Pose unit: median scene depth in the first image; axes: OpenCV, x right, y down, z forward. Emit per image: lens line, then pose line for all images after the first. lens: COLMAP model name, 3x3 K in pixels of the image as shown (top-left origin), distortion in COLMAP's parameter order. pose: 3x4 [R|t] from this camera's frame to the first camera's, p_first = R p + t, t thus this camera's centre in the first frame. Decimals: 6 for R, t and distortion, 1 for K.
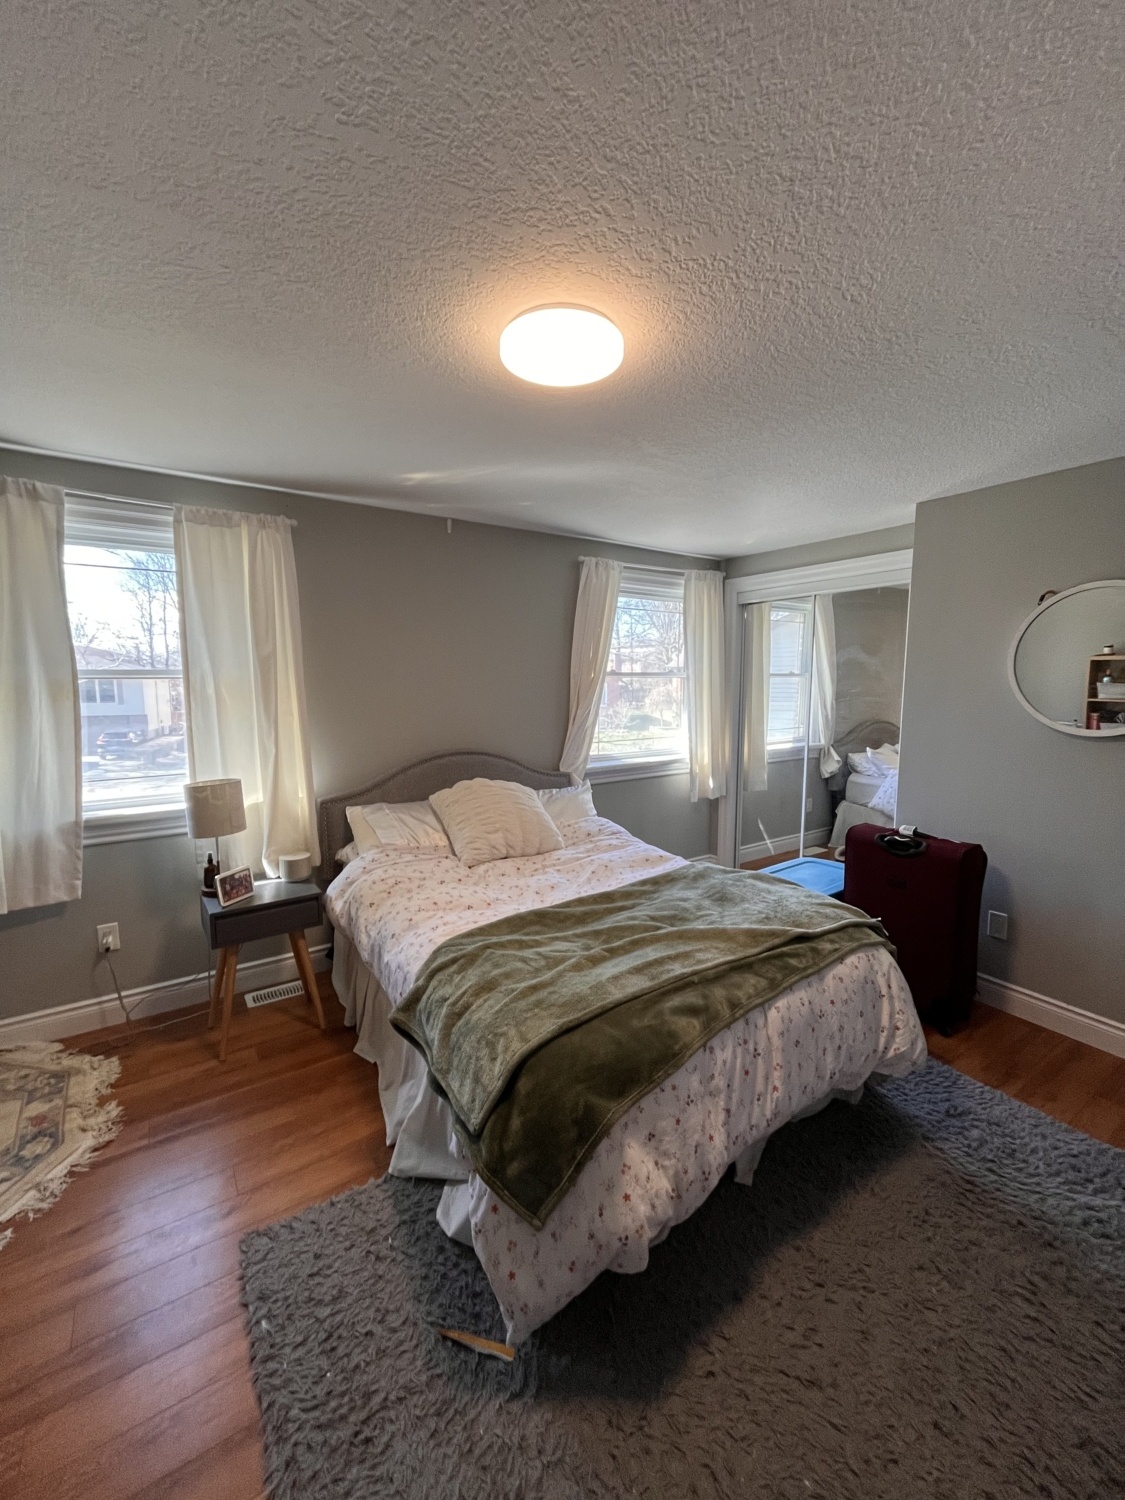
lens RADIAL K [[601.7, 0, 564.6], [0, 601.7, 750.7], [0, 0, 1]] dist [-0.004471, -0.000307]
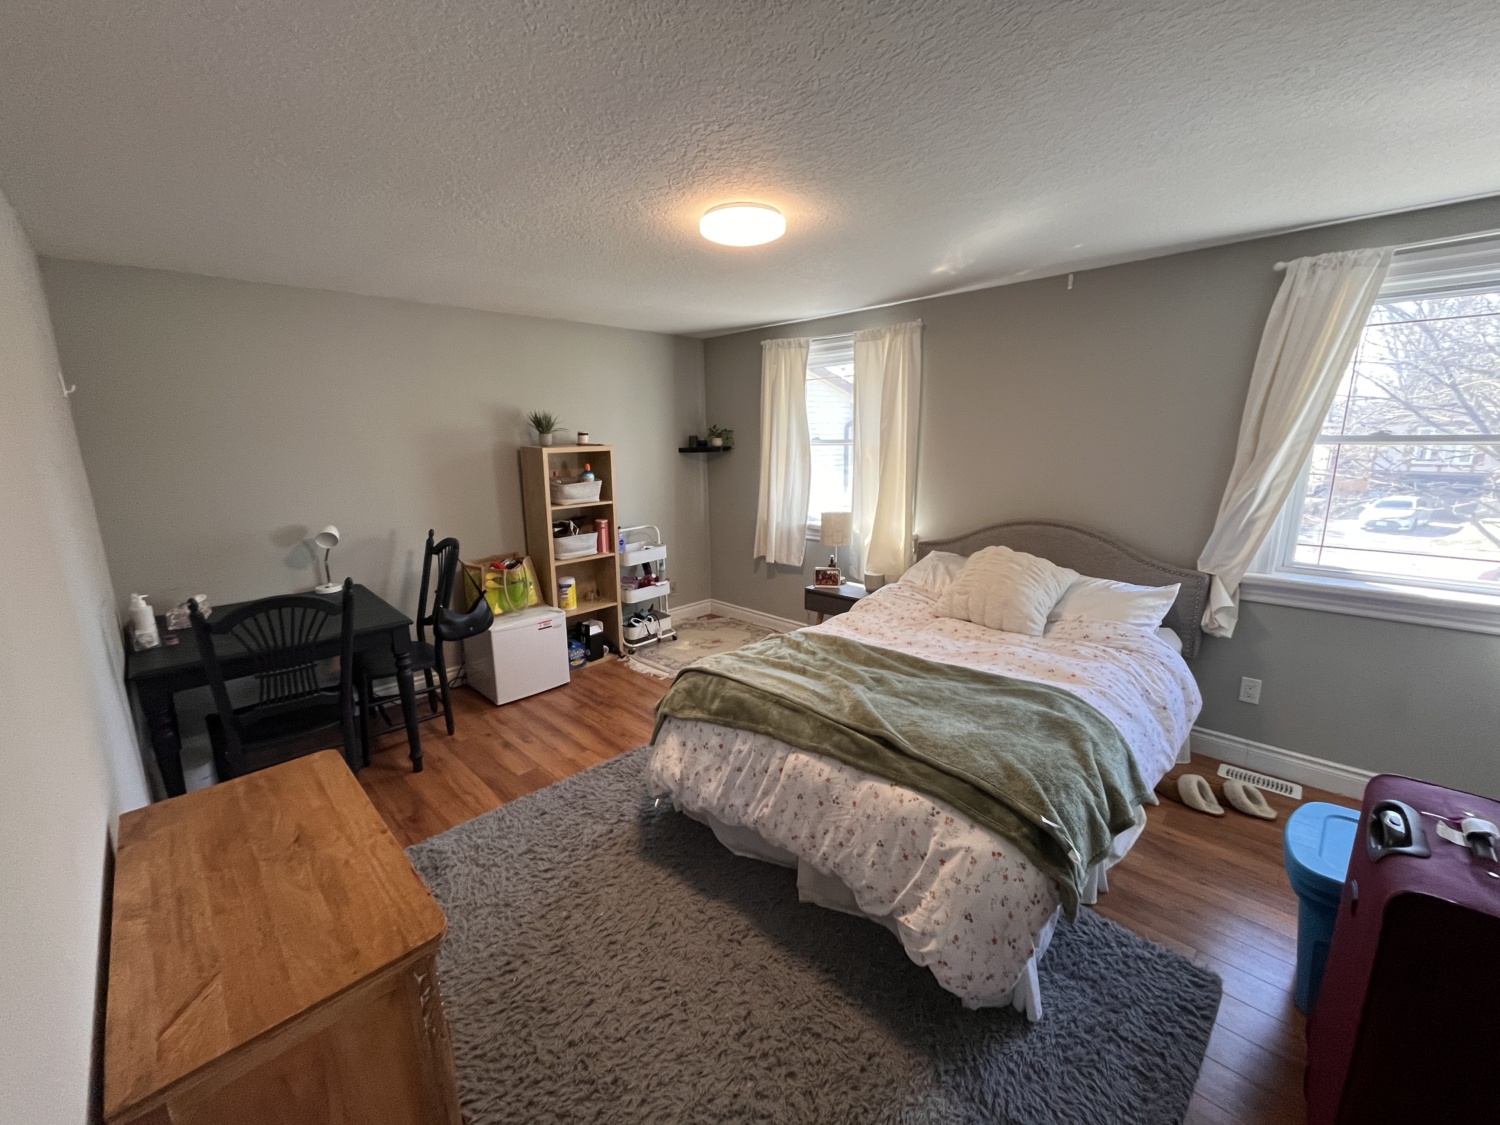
lens RADIAL K [[601.7, 0, 750.1], [0, 601.7, 562.1], [0, 0, 1]] dist [-0.004471, -0.000307]
pose [[0.202918, 0.198919, -0.958778, 0.863598], [-0.104455, 0.977959, 0.180792, -0.077259], [0.973609, 0.063463, 0.219223, 0.416844]]
